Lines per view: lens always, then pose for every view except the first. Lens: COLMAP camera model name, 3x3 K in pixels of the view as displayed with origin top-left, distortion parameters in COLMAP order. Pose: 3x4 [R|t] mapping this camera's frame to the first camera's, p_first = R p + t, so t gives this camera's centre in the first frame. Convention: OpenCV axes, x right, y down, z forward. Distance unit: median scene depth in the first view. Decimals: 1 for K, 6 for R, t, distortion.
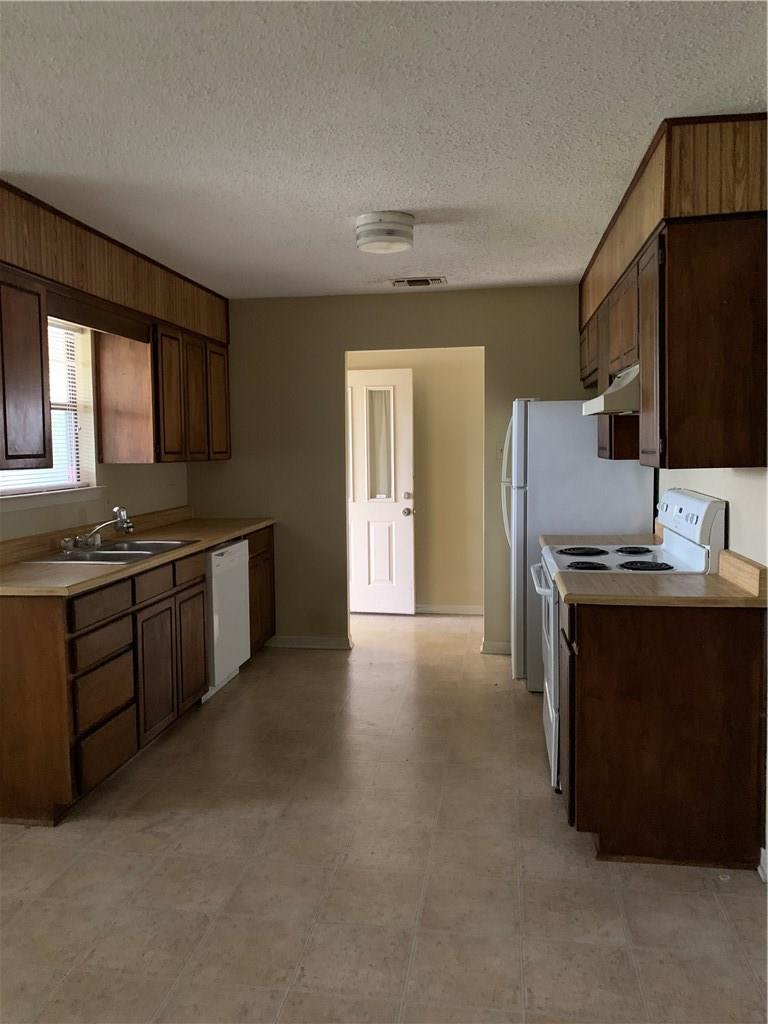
lens RADIAL K [[782.6, 0, 384.0], [0, 782.6, 512.0], [0, 0, 1]] dist [0.015057, 0.000532]
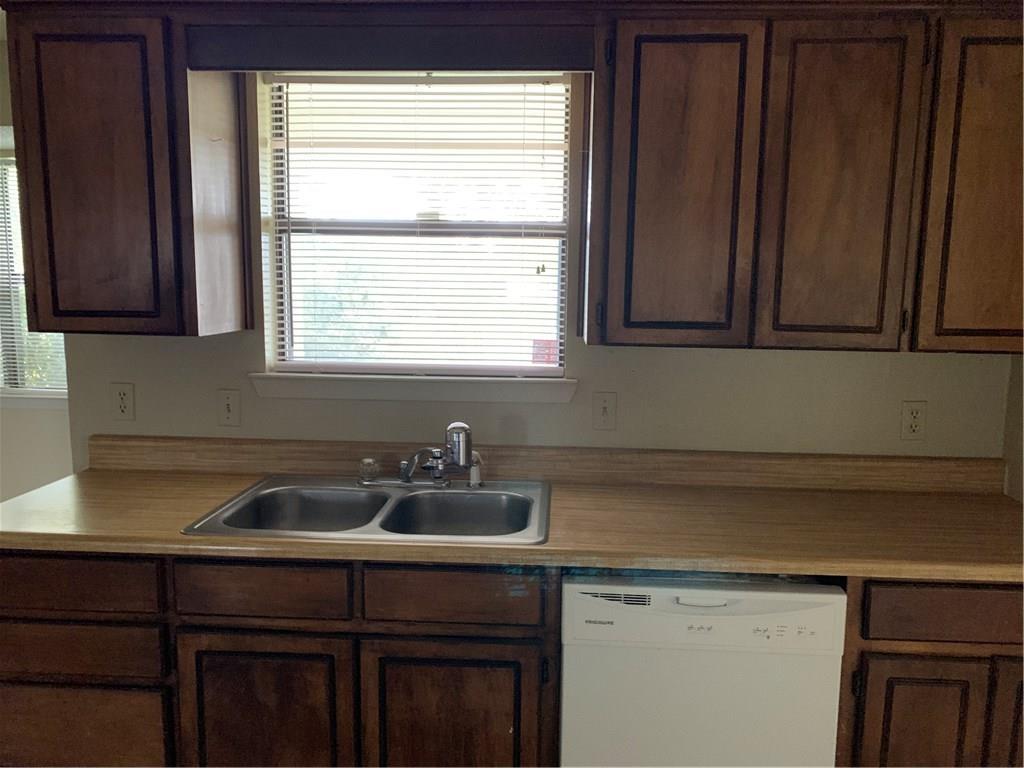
lens RADIAL K [[769.2, 0, 511.7], [0, 769.2, 407.4], [0, 0, 1]] dist [0.078371, 0.001757]
pose [[0.090150, 0.146406, -0.985108, 0.136863], [-0.086725, 0.986532, 0.138681, -0.080830], [0.992145, 0.072932, 0.101633, 0.865985]]
